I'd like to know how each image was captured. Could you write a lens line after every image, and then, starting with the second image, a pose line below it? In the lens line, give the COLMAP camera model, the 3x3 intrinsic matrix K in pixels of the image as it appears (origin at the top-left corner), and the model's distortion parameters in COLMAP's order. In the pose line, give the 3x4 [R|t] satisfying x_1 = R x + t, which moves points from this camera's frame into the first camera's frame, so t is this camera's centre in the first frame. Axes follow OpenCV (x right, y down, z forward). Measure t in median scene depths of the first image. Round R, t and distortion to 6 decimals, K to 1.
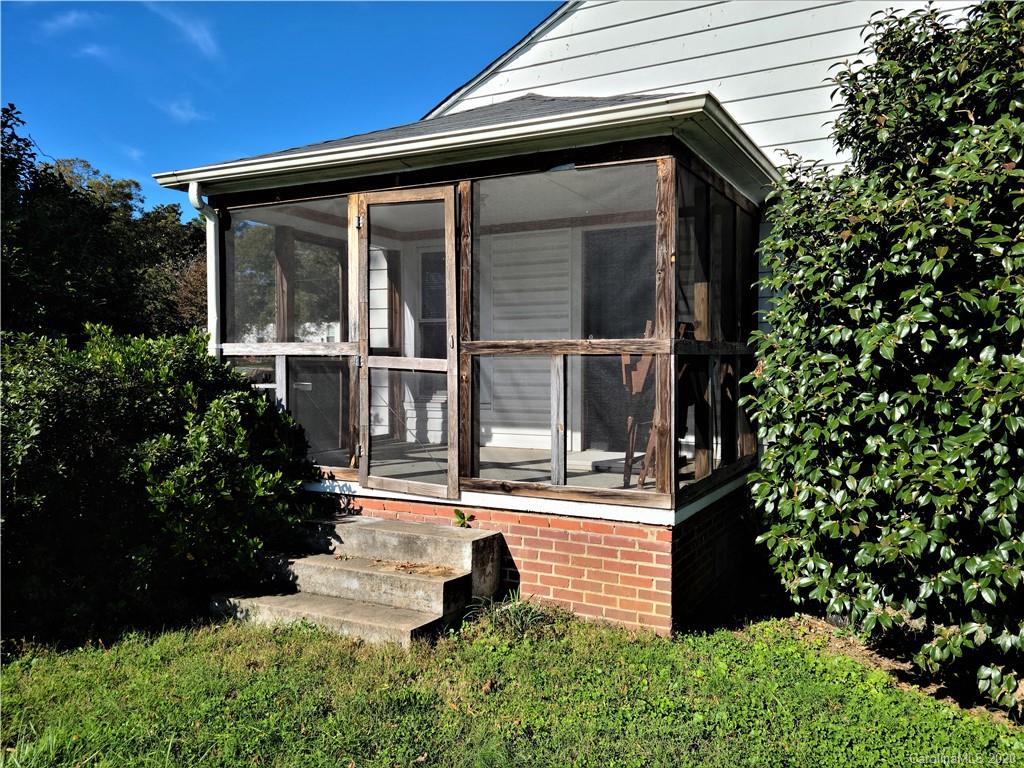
lens RADIAL K [[814.3, 0, 519.3], [0, 814.3, 385.4], [0, 0, 1]] dist [0.101628, -0.090193]
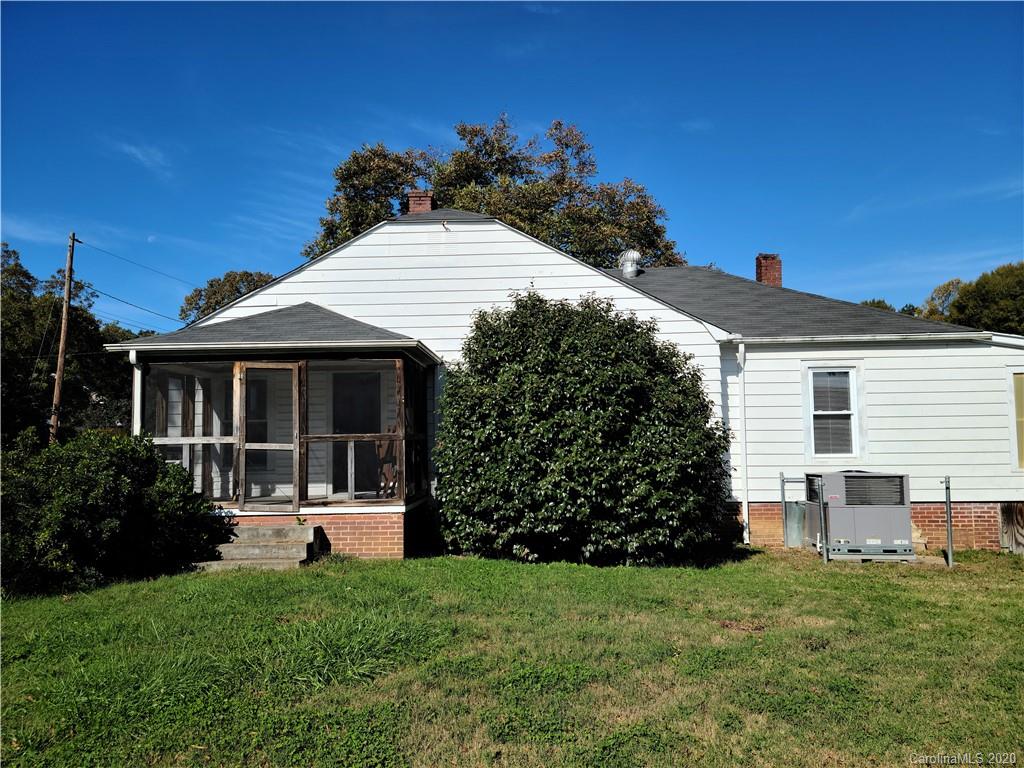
lens RADIAL K [[814.3, 0, 513.9], [0, 814.3, 387.9], [0, 0, 1]] dist [0.101628, -0.090193]
pose [[0.901947, 0.014077, 0.431617, -0.551350], [0.028492, 0.995351, -0.092003, 0.038865], [-0.430906, 0.095279, 0.897353, -1.293552]]
